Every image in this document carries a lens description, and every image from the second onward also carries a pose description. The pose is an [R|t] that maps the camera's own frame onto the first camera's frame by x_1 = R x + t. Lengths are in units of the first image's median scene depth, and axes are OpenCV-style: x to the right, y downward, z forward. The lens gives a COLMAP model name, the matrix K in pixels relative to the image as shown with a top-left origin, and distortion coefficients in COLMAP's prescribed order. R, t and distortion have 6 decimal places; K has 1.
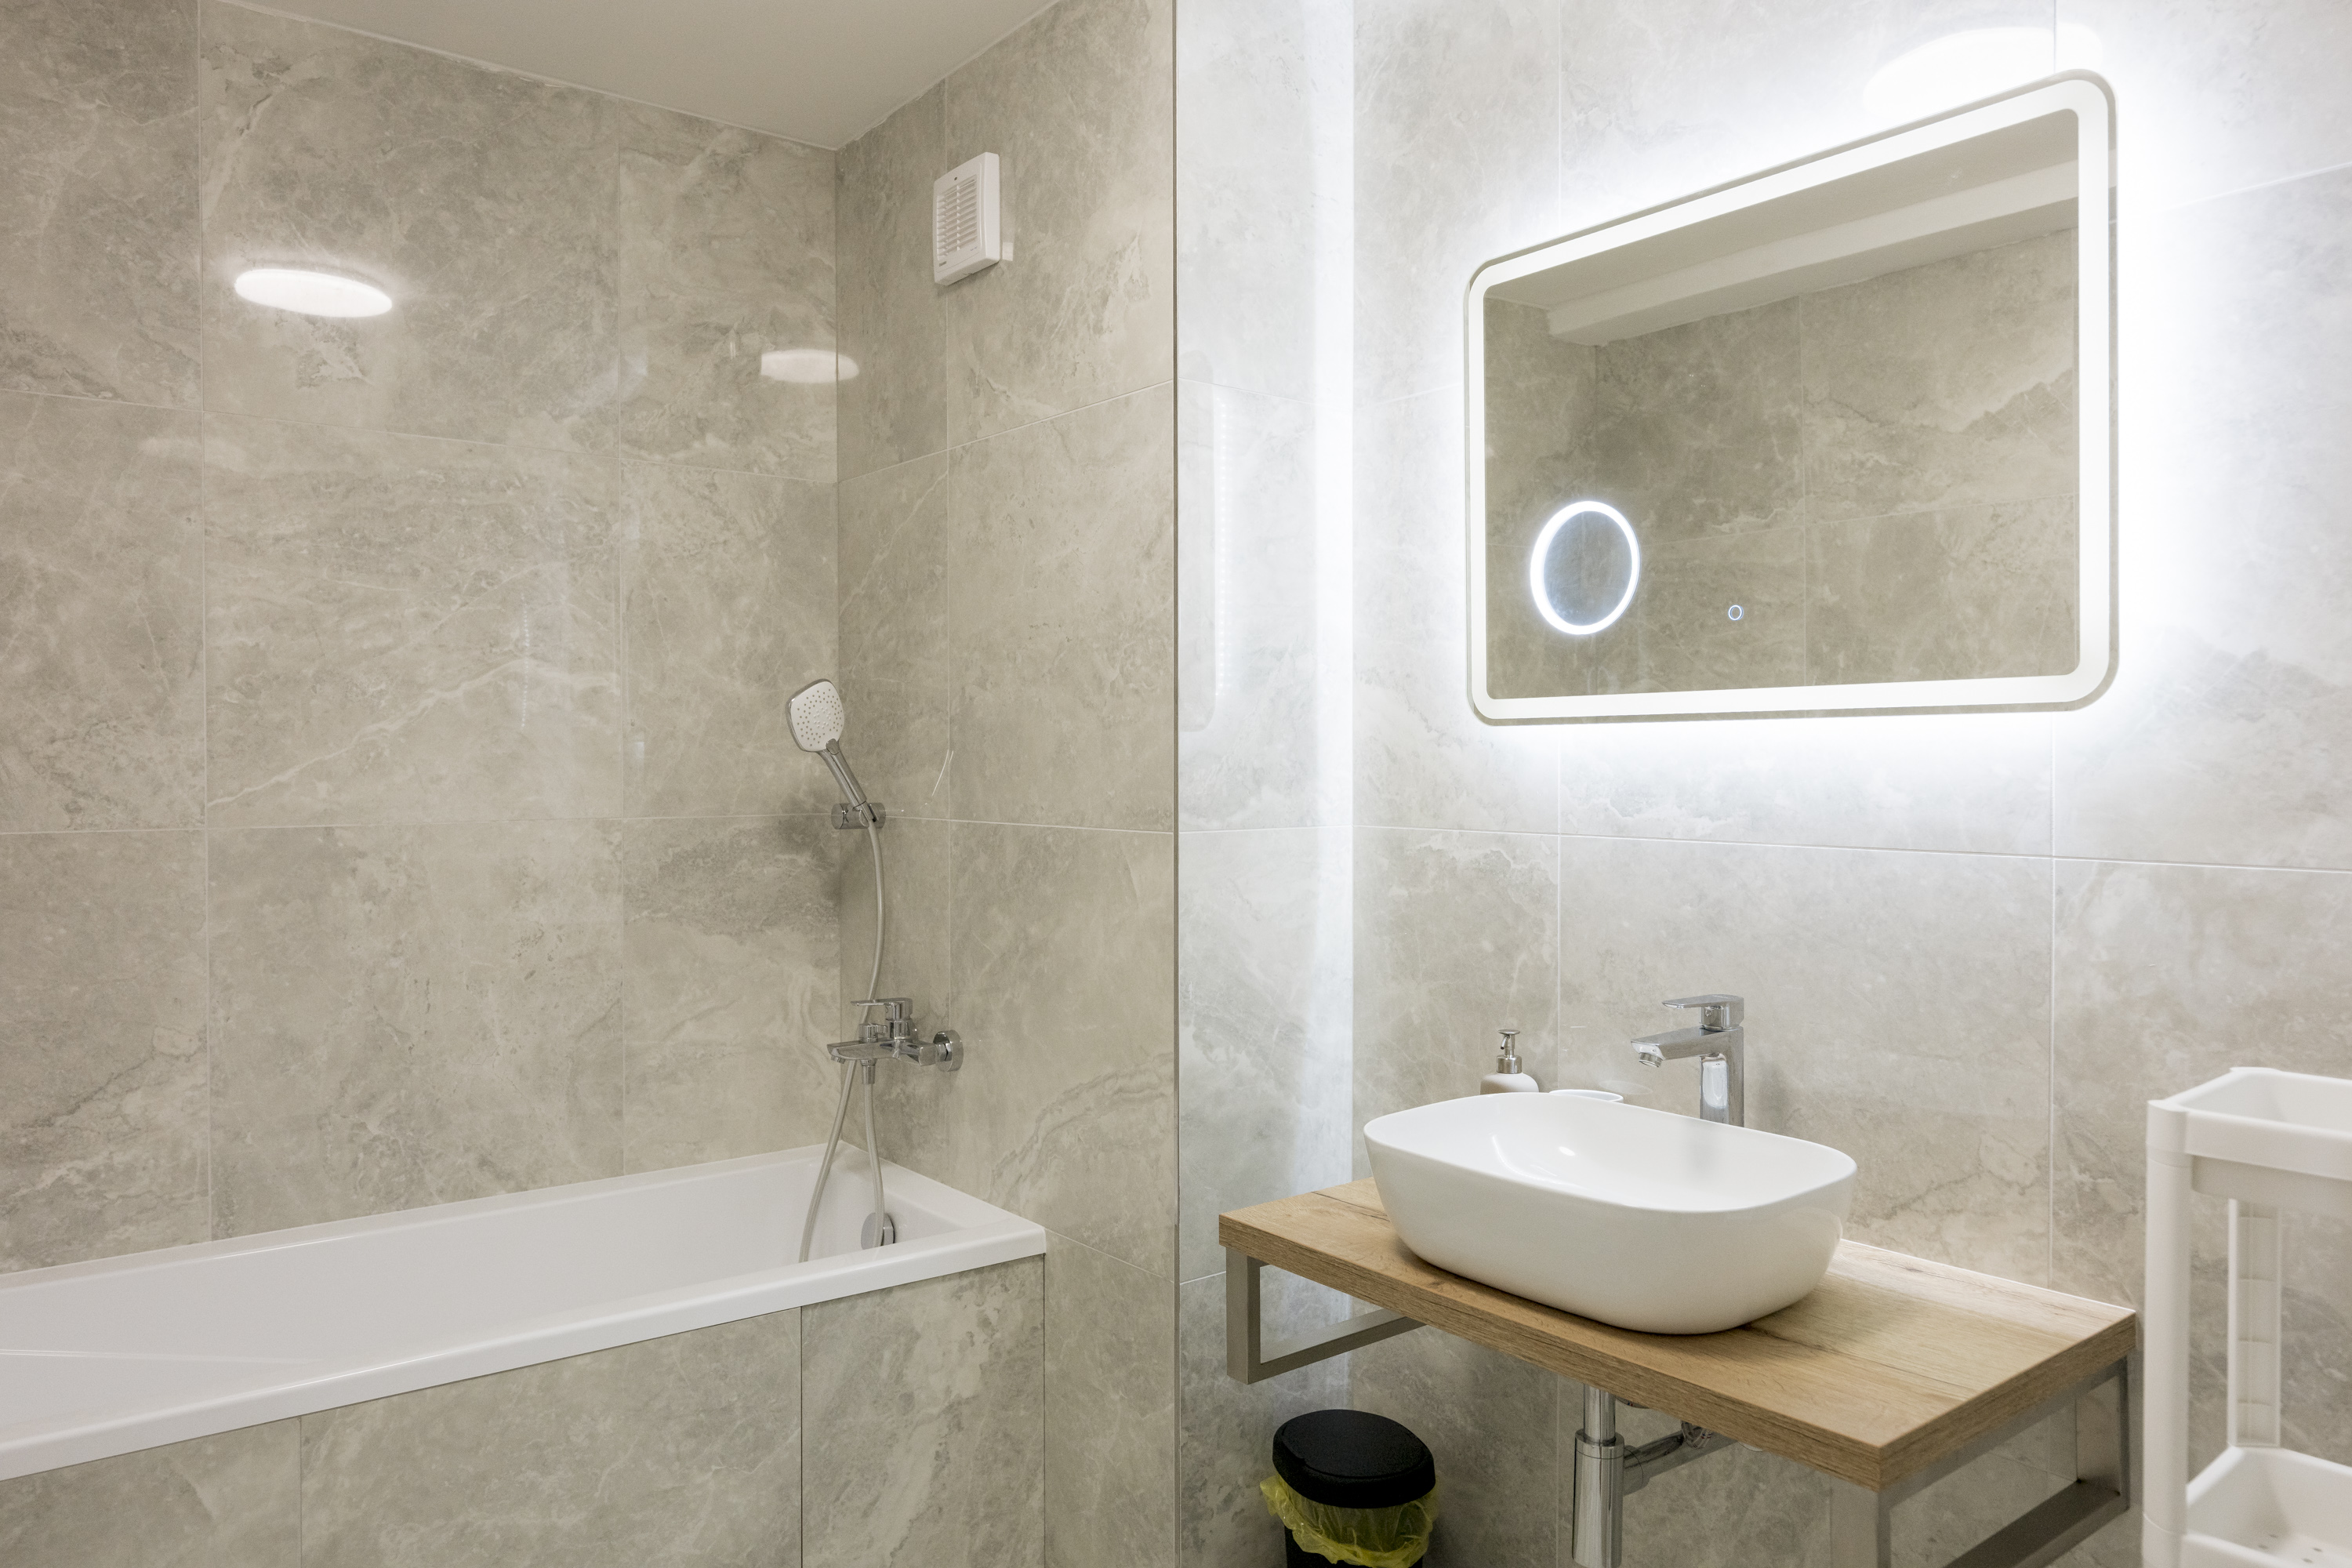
lens RADIAL K [[1585.5, 0, 1176.0], [0, 1585.5, 784.0], [0, 0, 1]] dist [-0.001300, -0.000312]
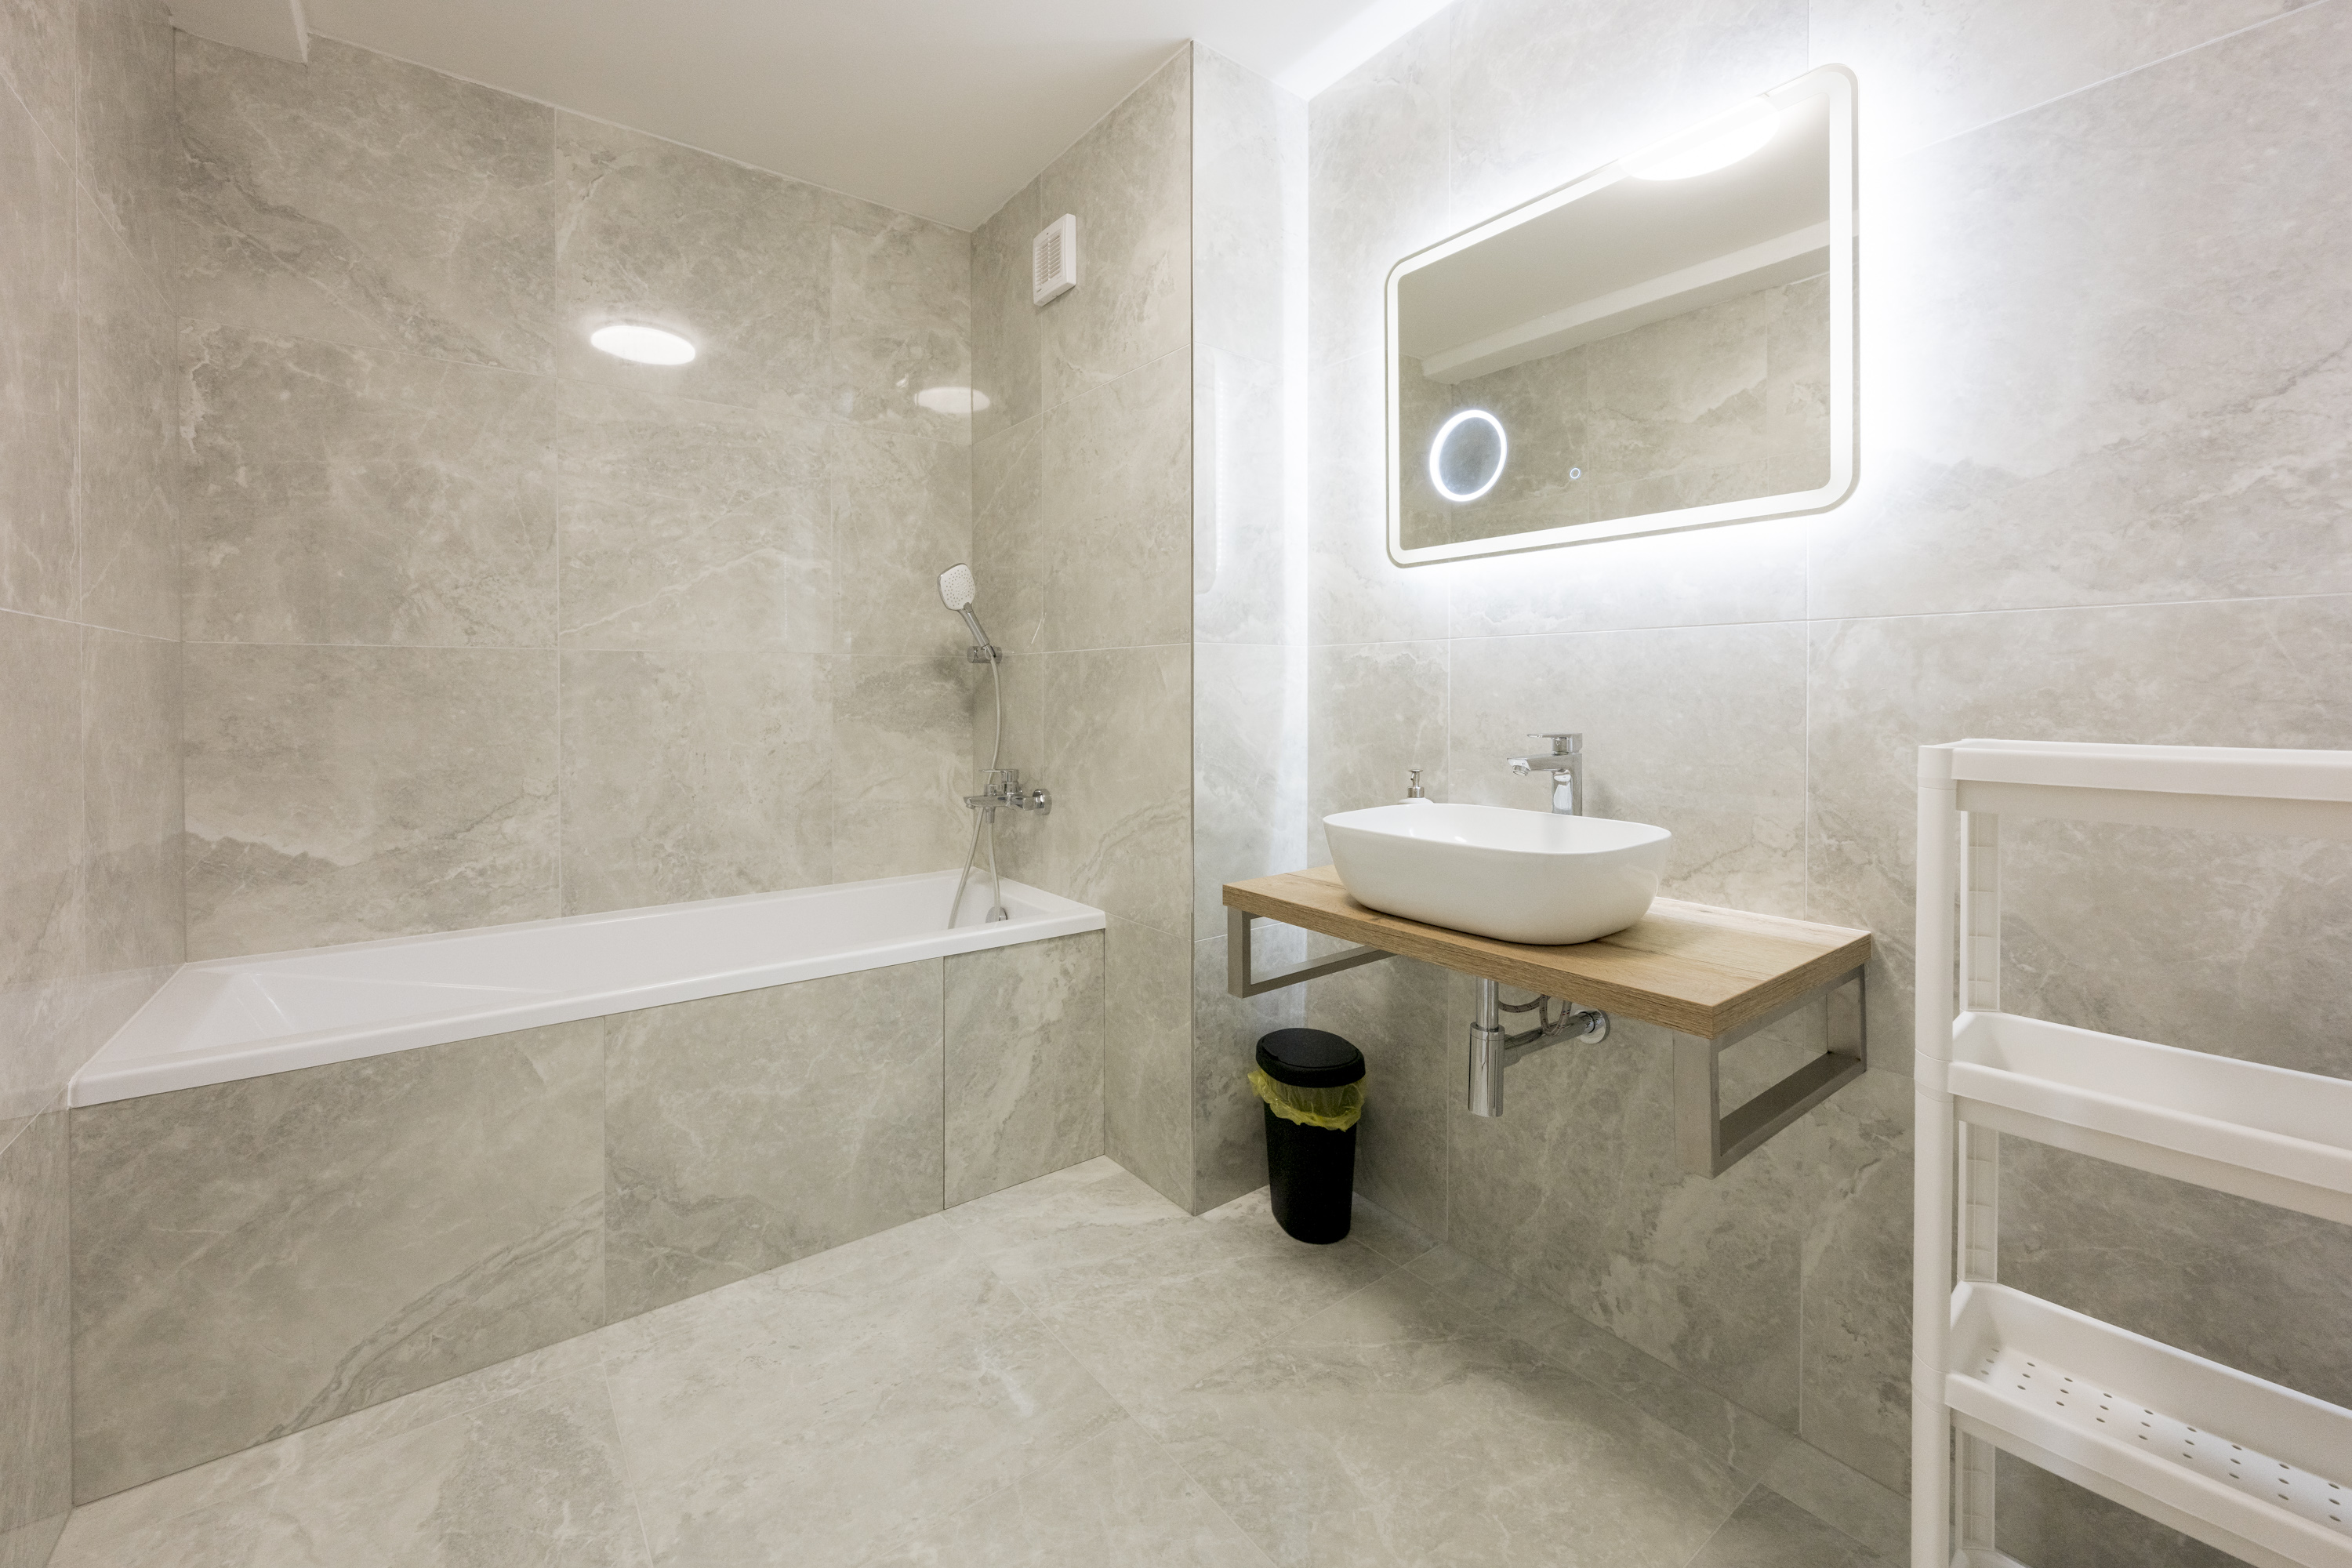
lens RADIAL K [[947.4, 0, 1171.1], [0, 947.4, 706.4], [0, 0, 1]] dist [-0.000601, -0.000192]
pose [[0.999931, 0.001071, -0.011714, -0.008842], [-0.001081, 0.999999, -0.000863, 0.086644], [0.011713, 0.000876, 0.999931, 0.093523]]
